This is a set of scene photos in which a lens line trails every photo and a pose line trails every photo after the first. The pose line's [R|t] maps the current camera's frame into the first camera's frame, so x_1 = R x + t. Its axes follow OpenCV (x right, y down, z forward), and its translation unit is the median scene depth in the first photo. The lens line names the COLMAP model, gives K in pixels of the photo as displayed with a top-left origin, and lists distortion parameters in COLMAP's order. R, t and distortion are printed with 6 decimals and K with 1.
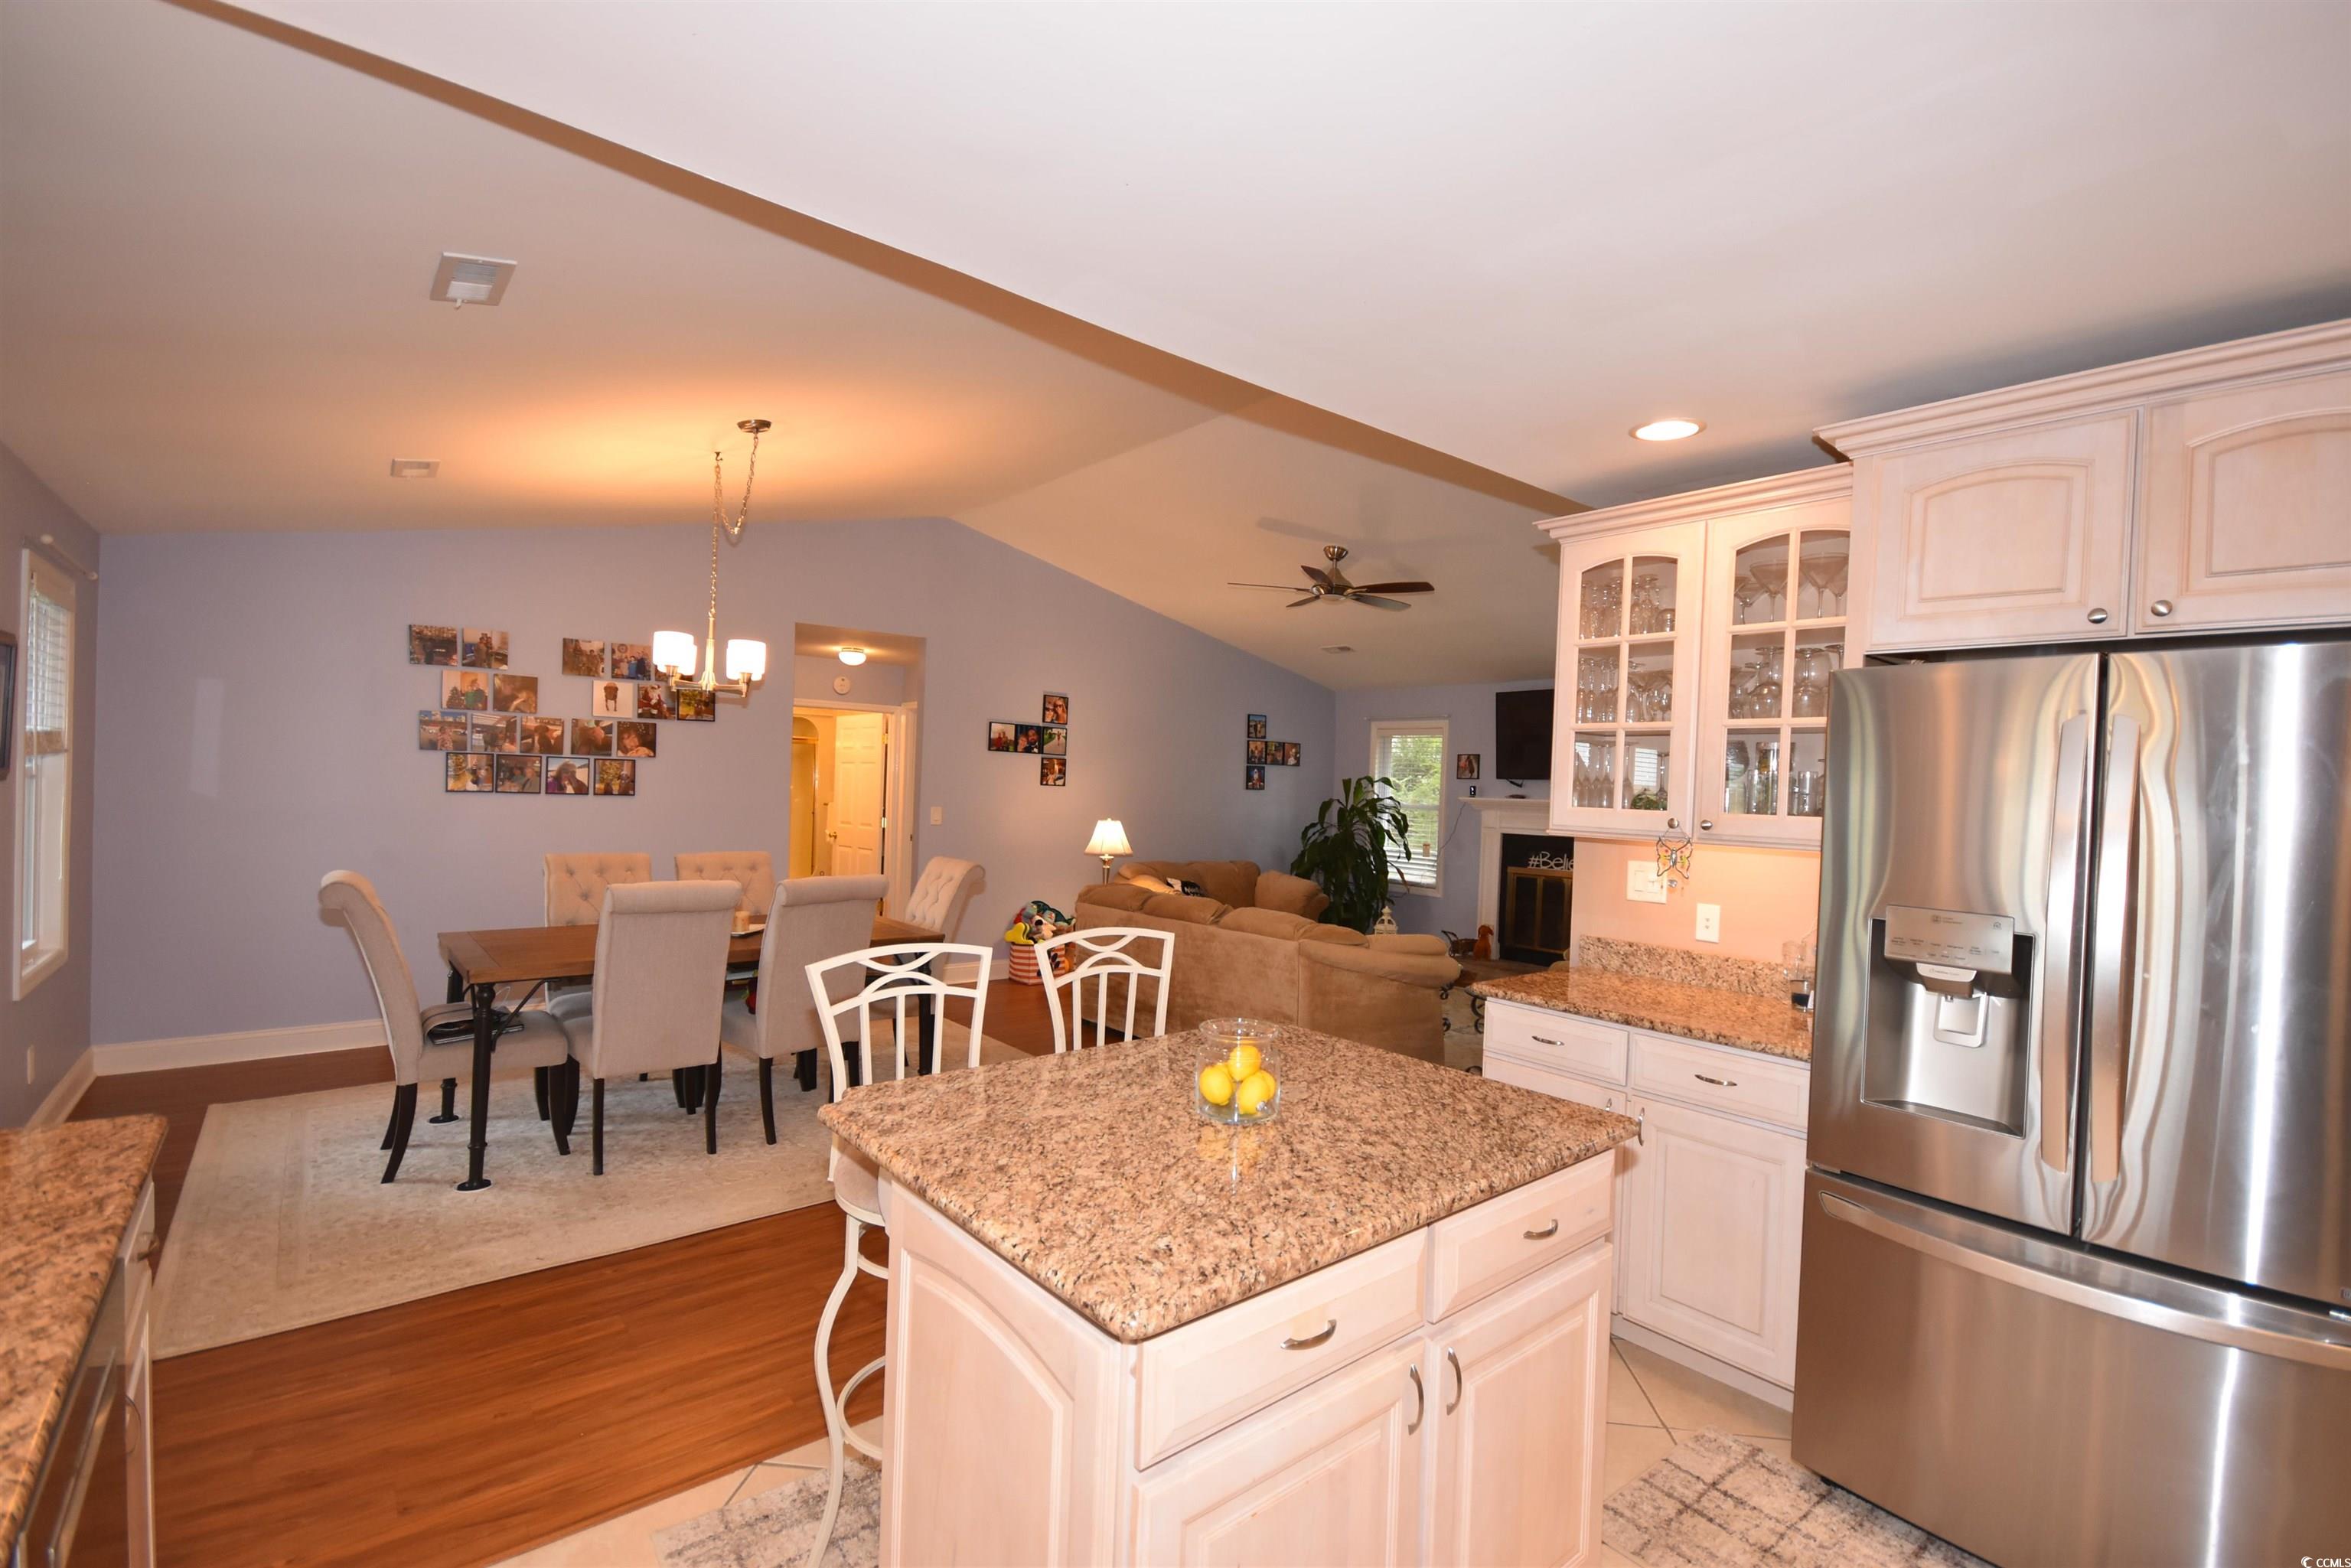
lens RADIAL K [[1046.7, 0, 1172.2], [0, 1046.7, 790.2], [0, 0, 1]] dist [-0.002506, -0.002163]
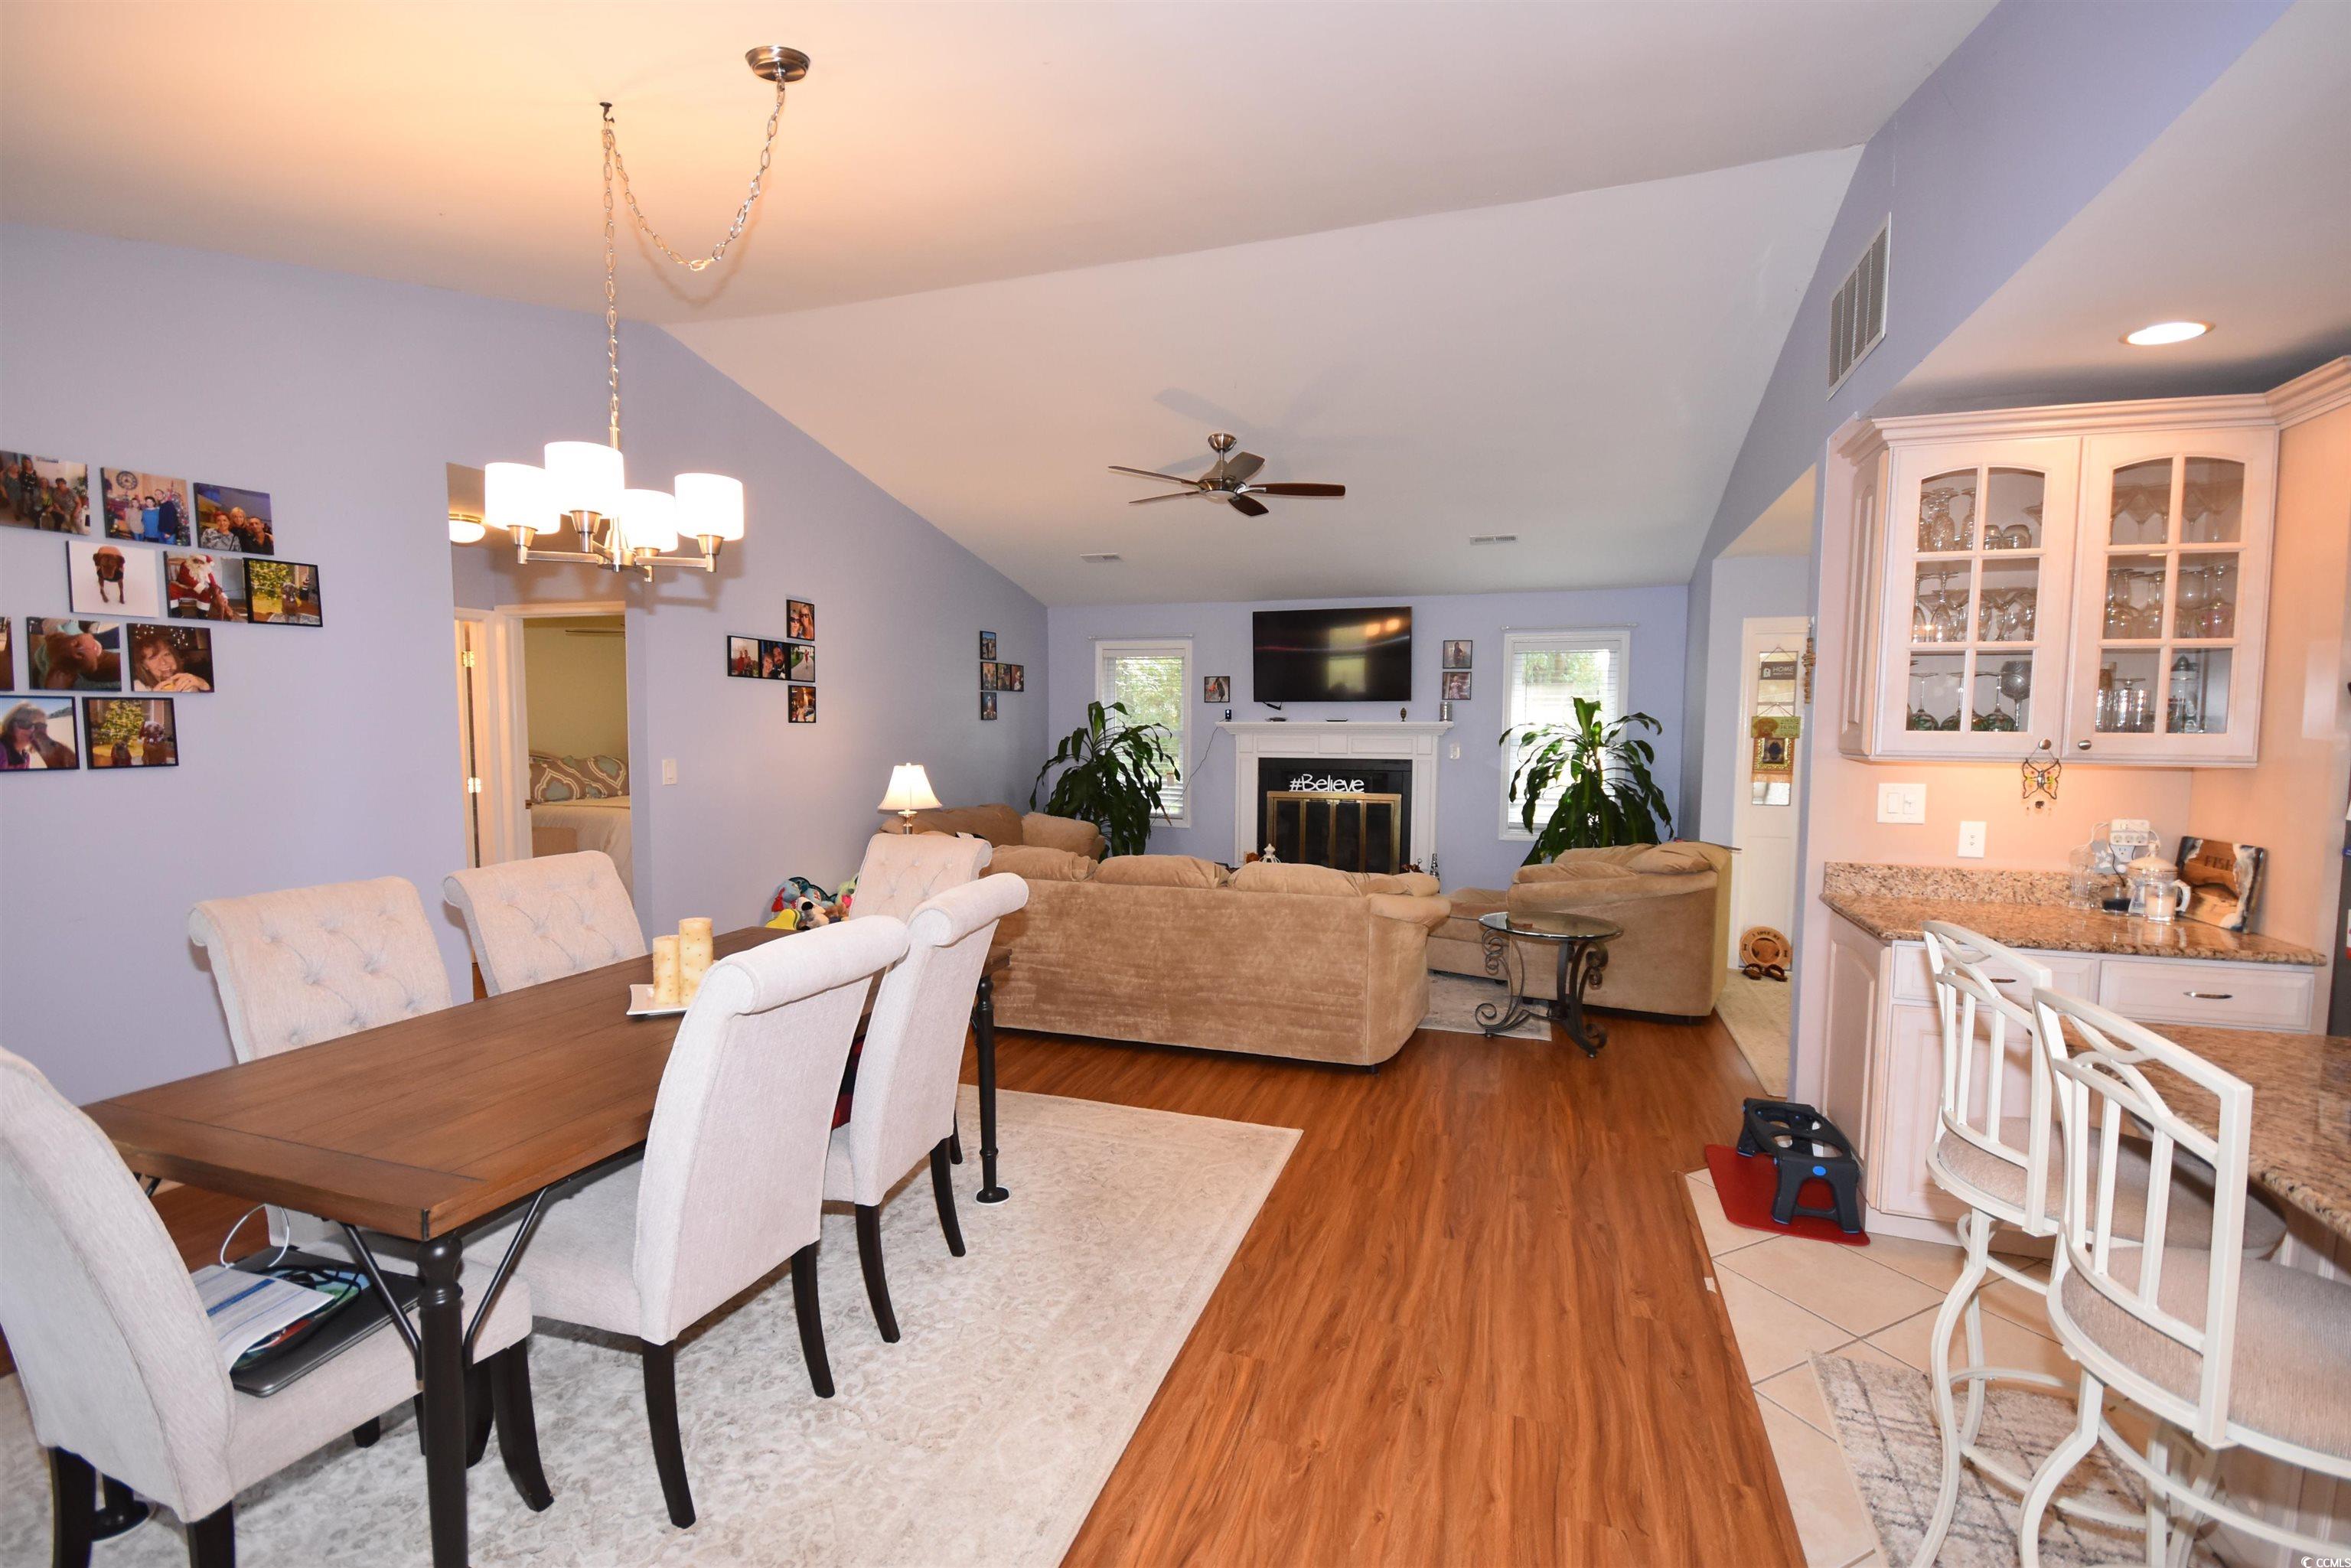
lens RADIAL K [[1046.7, 0, 1176.3], [0, 1046.7, 791.6], [0, 0, 1]] dist [-0.002506, -0.002163]
pose [[0.851590, -0.063717, 0.520322, -0.355183], [0.025068, 0.996400, 0.080987, -0.011580], [-0.523609, -0.055924, 0.850122, 0.281630]]
